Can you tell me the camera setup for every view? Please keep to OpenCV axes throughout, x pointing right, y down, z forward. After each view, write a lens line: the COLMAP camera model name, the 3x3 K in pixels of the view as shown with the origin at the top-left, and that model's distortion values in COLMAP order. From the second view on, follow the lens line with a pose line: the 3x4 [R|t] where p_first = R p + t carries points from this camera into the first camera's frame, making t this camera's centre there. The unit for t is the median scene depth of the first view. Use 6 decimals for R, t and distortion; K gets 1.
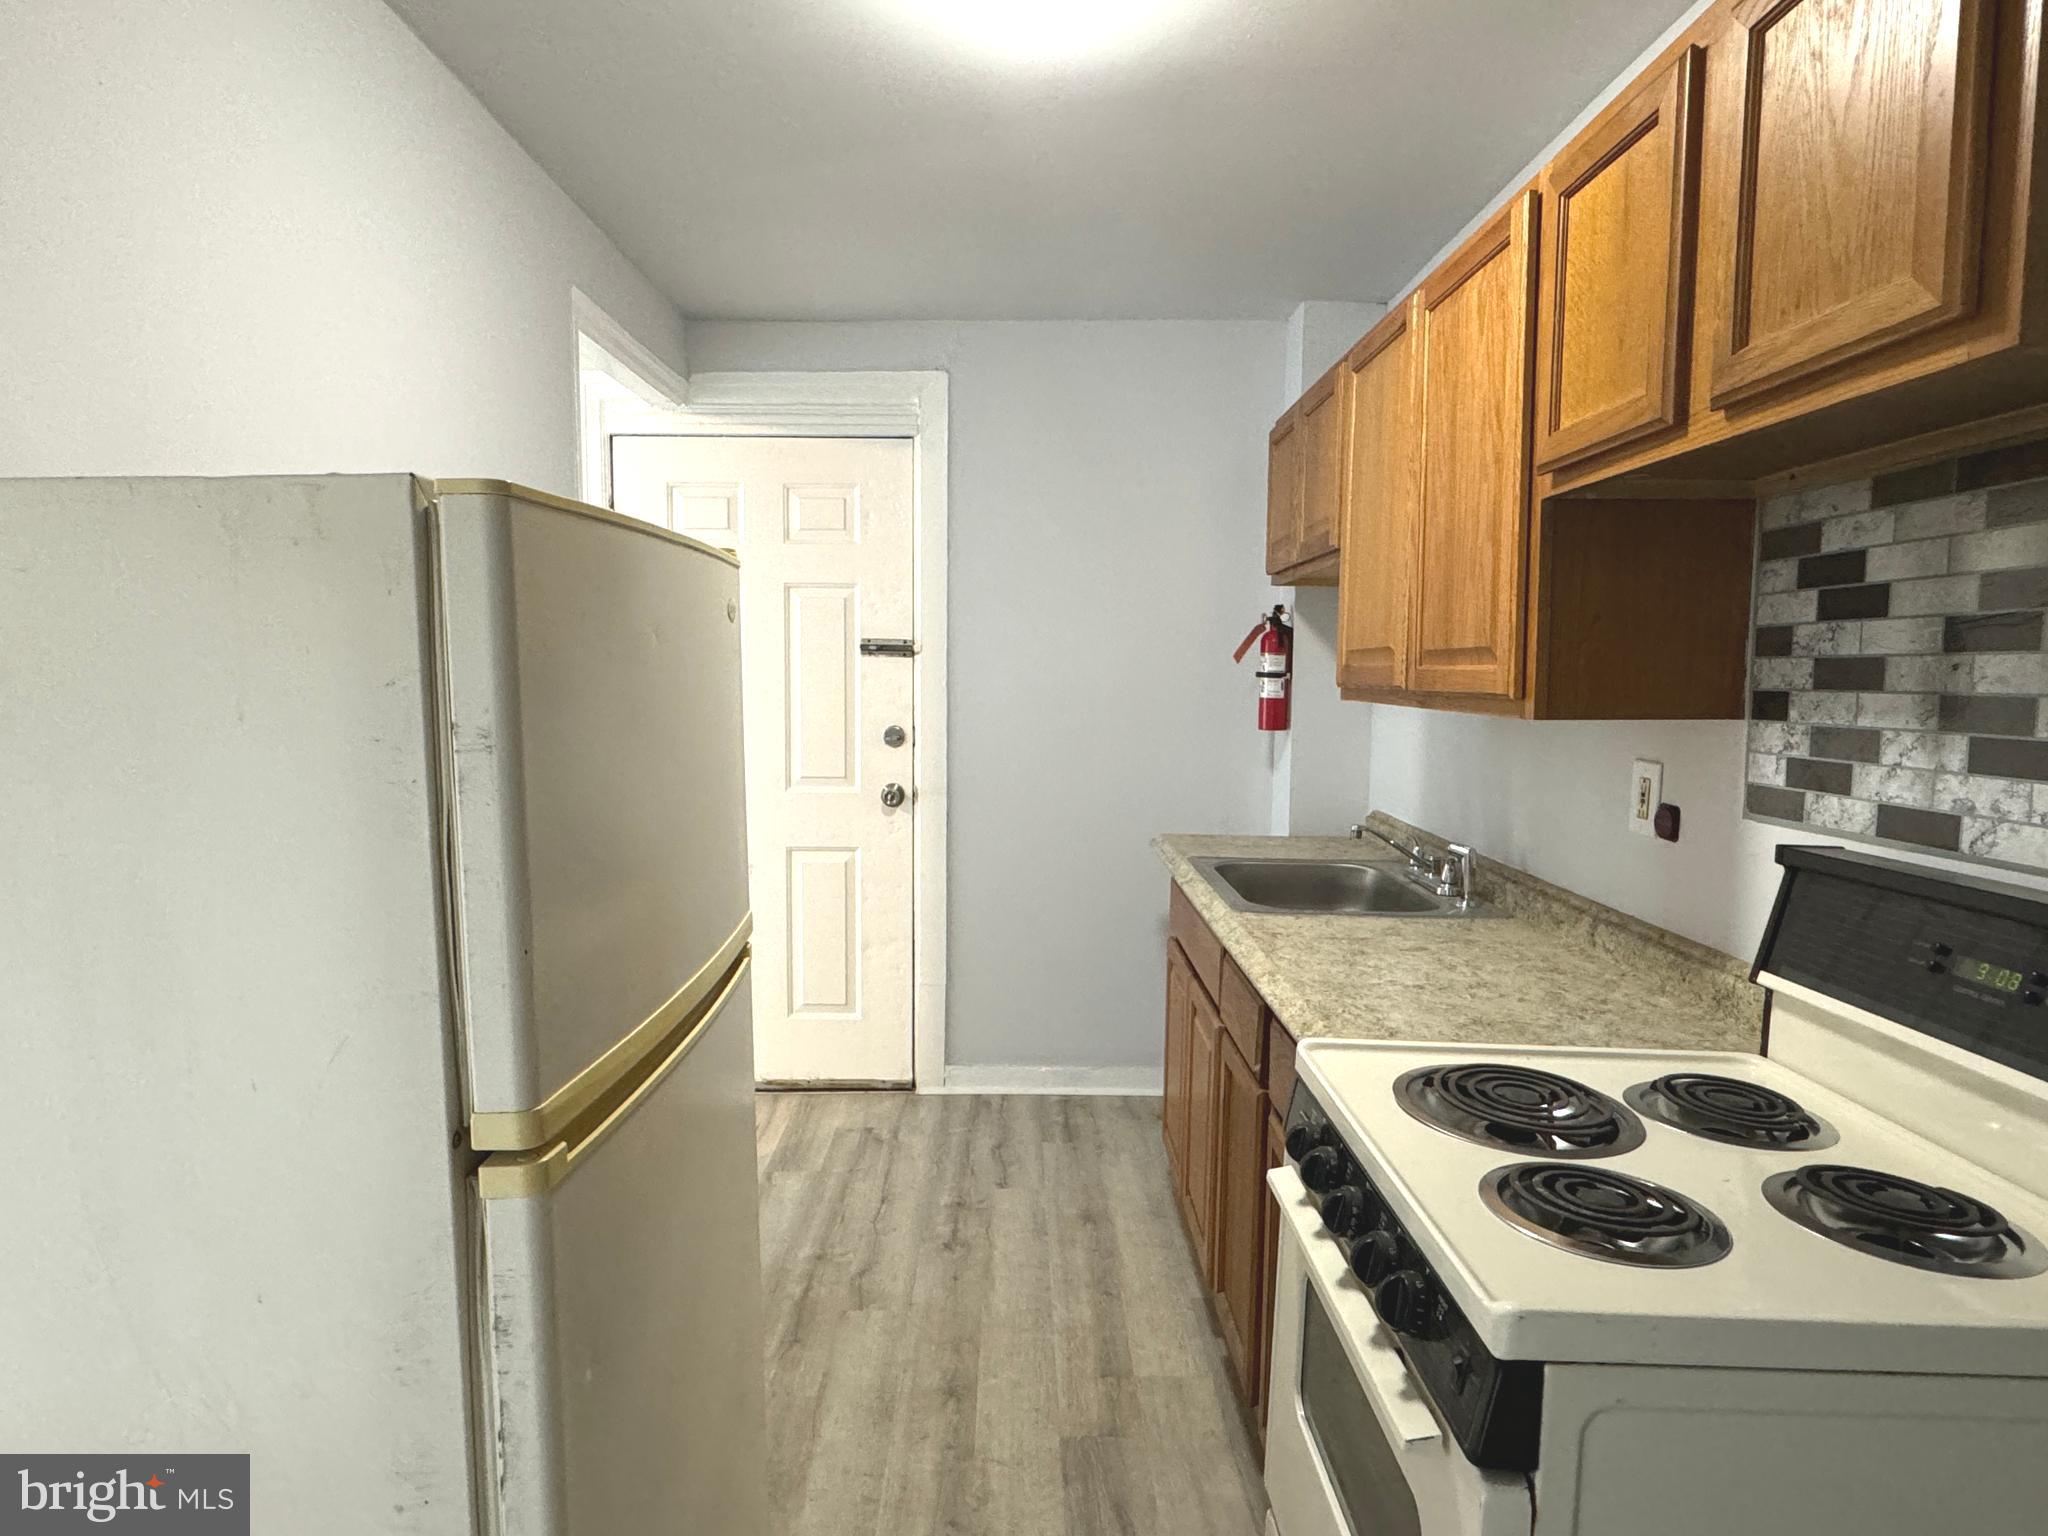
lens RADIAL K [[1145.6, 0, 1029.6], [0, 1145.6, 765.8], [0, 0, 1]] dist [-0.002446, 0.001547]
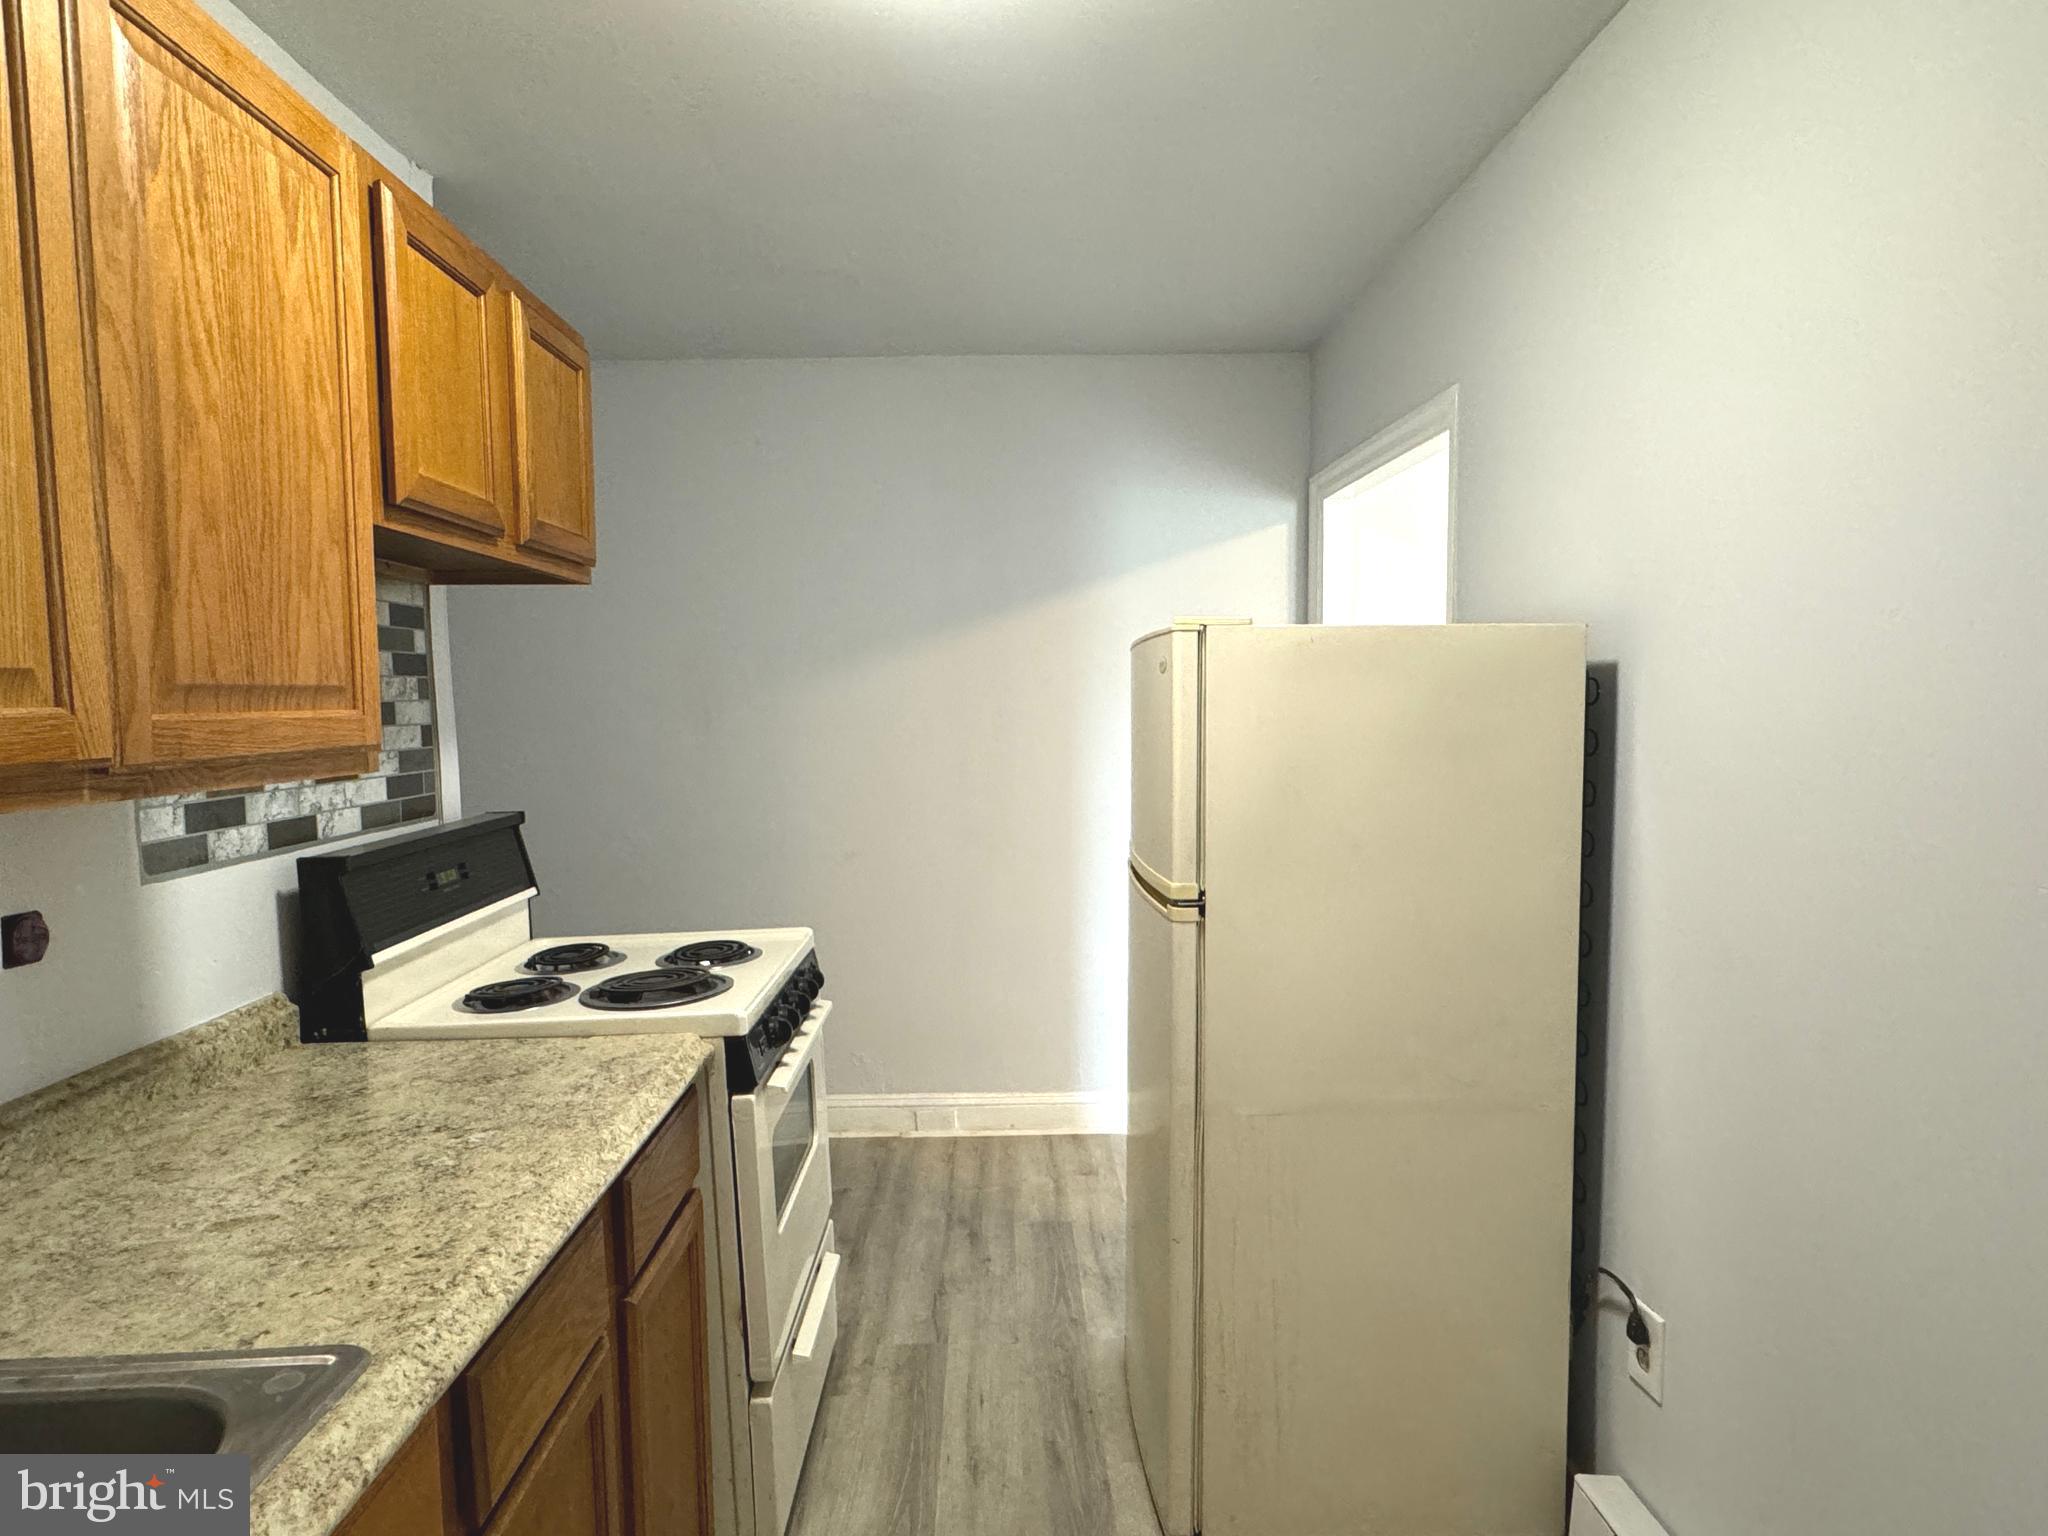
lens RADIAL K [[1145.6, 0, 1019.7], [0, 1145.6, 758.8], [0, 0, 1]] dist [-0.002446, 0.001547]
pose [[-0.999938, 0.009144, -0.006287, -0.047183], [0.008202, 0.990630, 0.136324, -0.164572], [0.007474, 0.136264, -0.990644, 1.859282]]
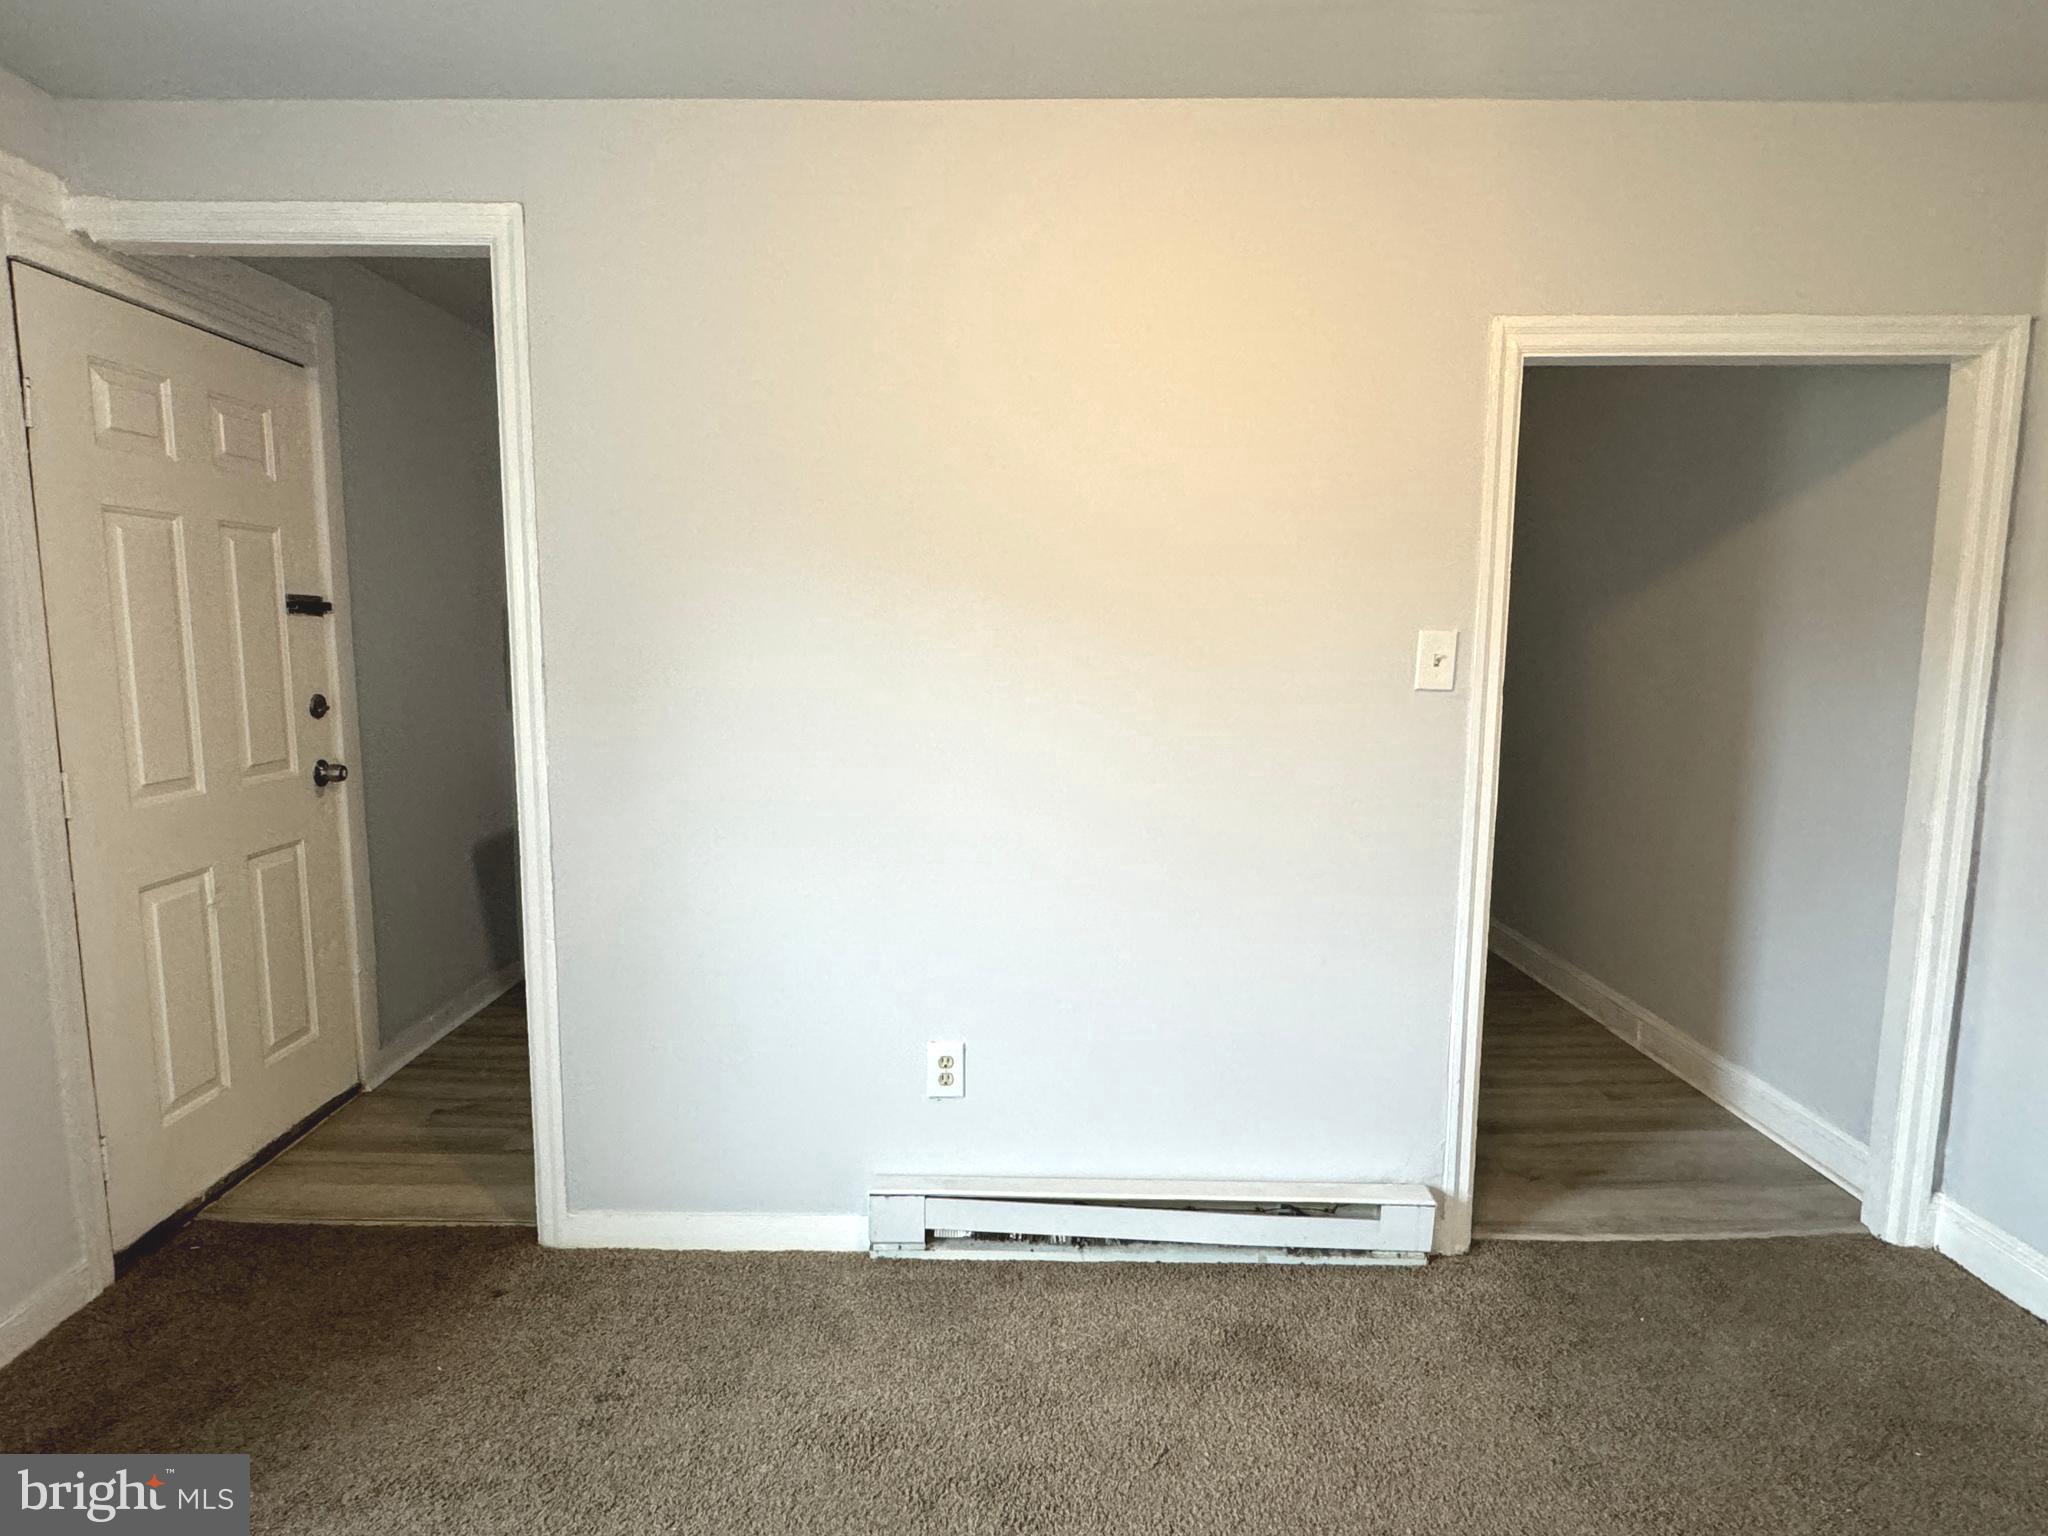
lens RADIAL K [[1145.6, 0, 1013.0], [0, 1145.6, 769.0], [0, 0, 1]] dist [-0.002446, 0.001547]
pose [[0.004141, -0.129201, 0.991610, -2.120823], [0.080307, 0.988458, 0.128455, -0.102400], [-0.996762, 0.079101, 0.014469, 0.972710]]
